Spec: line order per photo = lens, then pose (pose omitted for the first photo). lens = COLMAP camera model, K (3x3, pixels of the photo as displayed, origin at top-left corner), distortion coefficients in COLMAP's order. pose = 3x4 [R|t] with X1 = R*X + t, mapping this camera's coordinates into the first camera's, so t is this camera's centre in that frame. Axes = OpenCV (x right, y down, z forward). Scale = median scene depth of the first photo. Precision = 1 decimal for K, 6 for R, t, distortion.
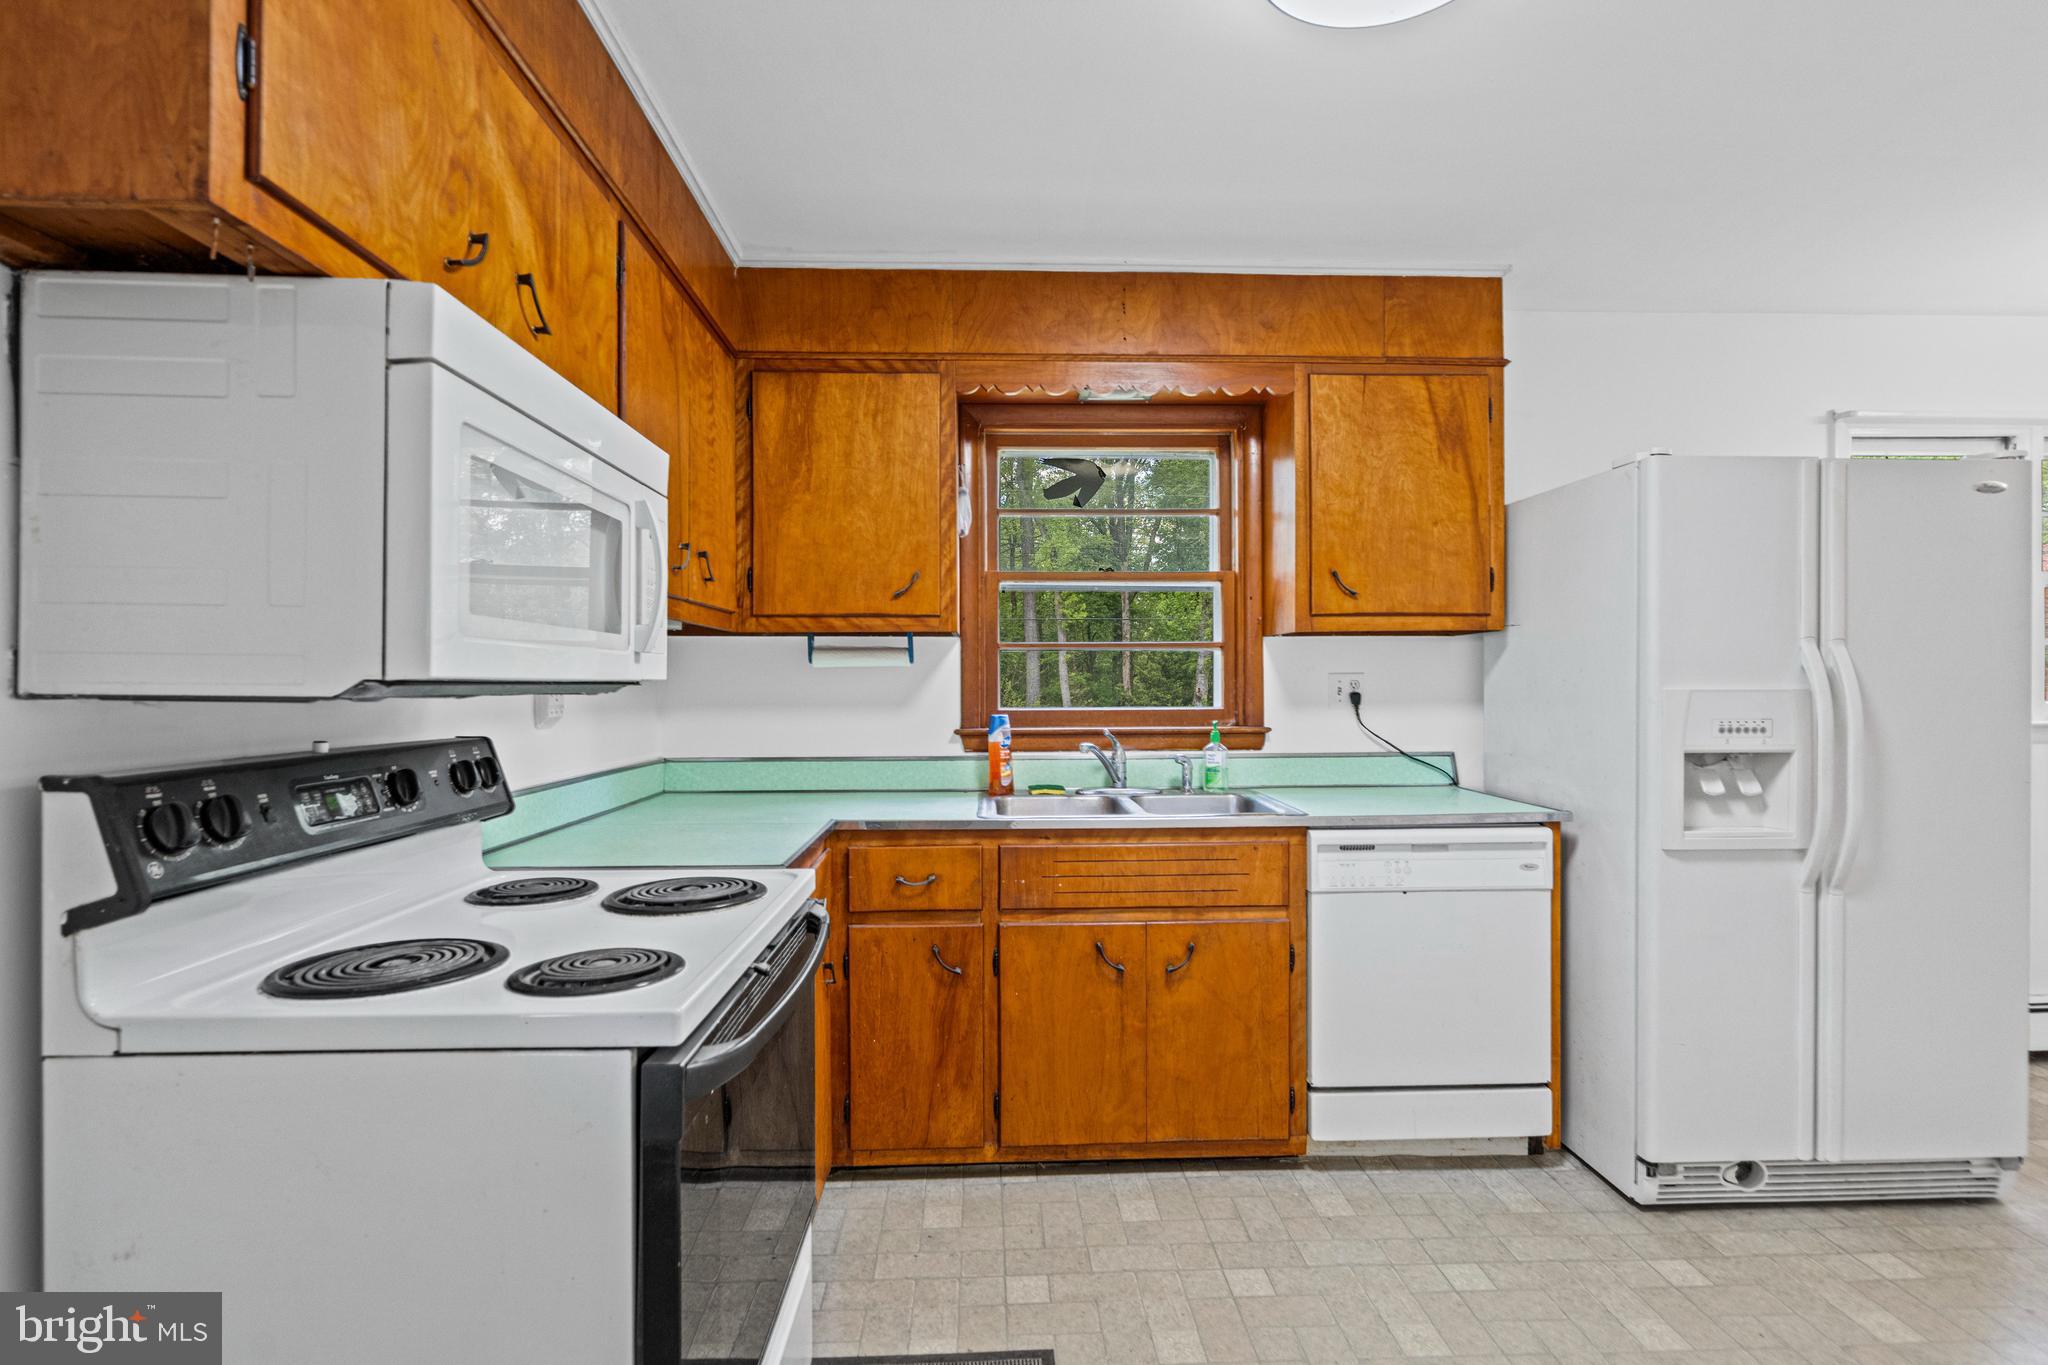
lens RADIAL K [[971.5, 0, 1024.0], [0, 971.5, 682.5], [0, 0, 1]] dist [-0.002761, -0.000861]
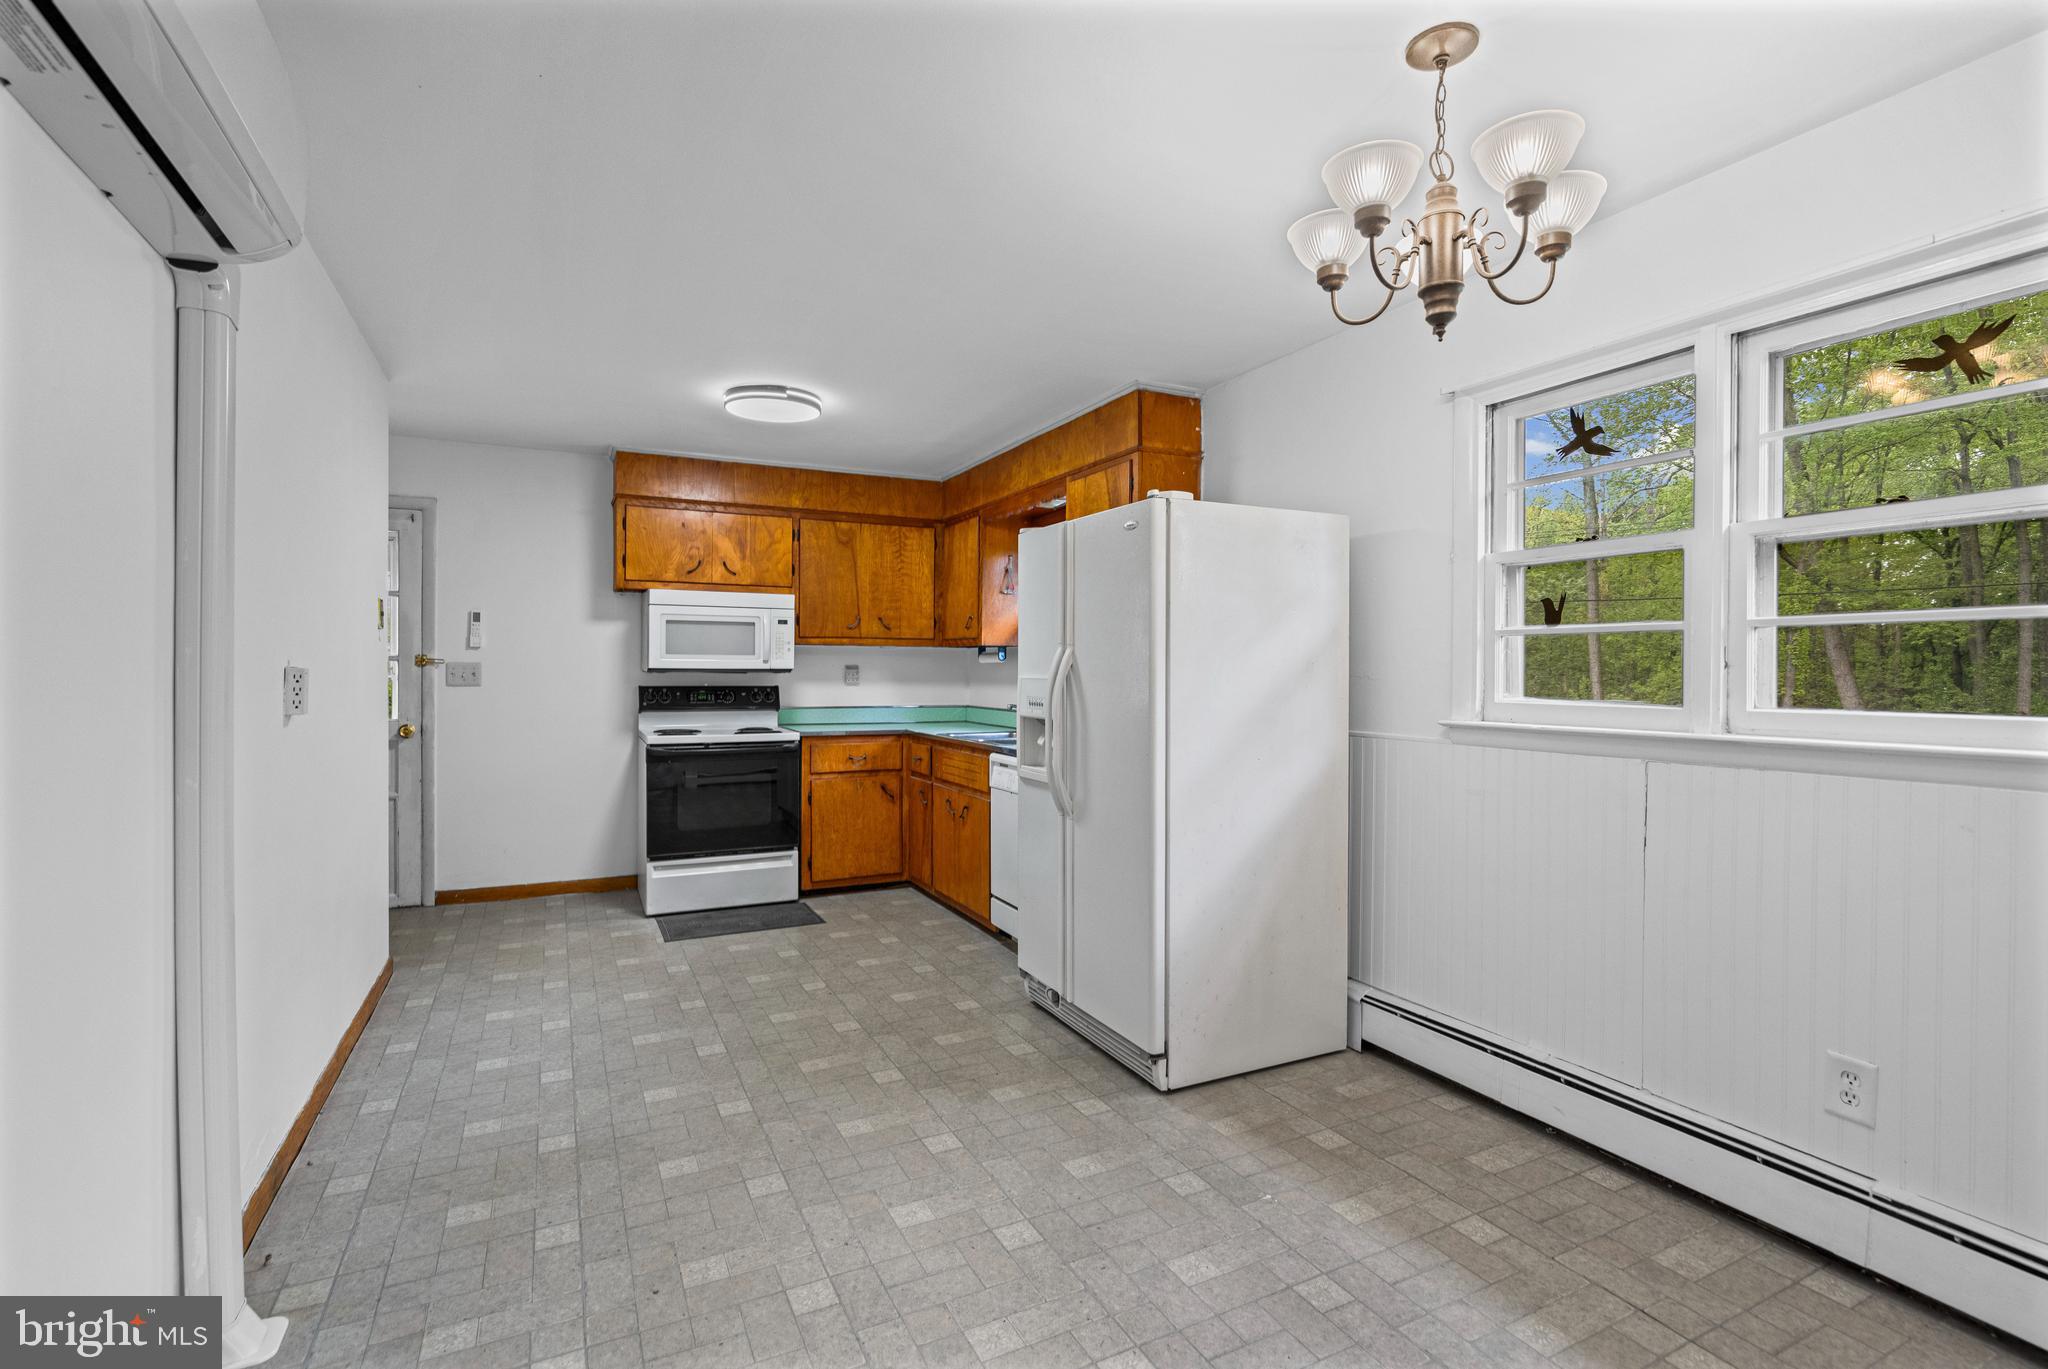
lens RADIAL K [[965.9, 0, 1017.0], [0, 965.9, 666.8], [0, 0, 1]] dist [-0.002611, 0.000106]
pose [[0.401460, 0.004809, -0.915864, 2.115068], [-0.005538, 0.999981, 0.002823, -0.016608], [0.915860, 0.003939, 0.401479, 0.333603]]
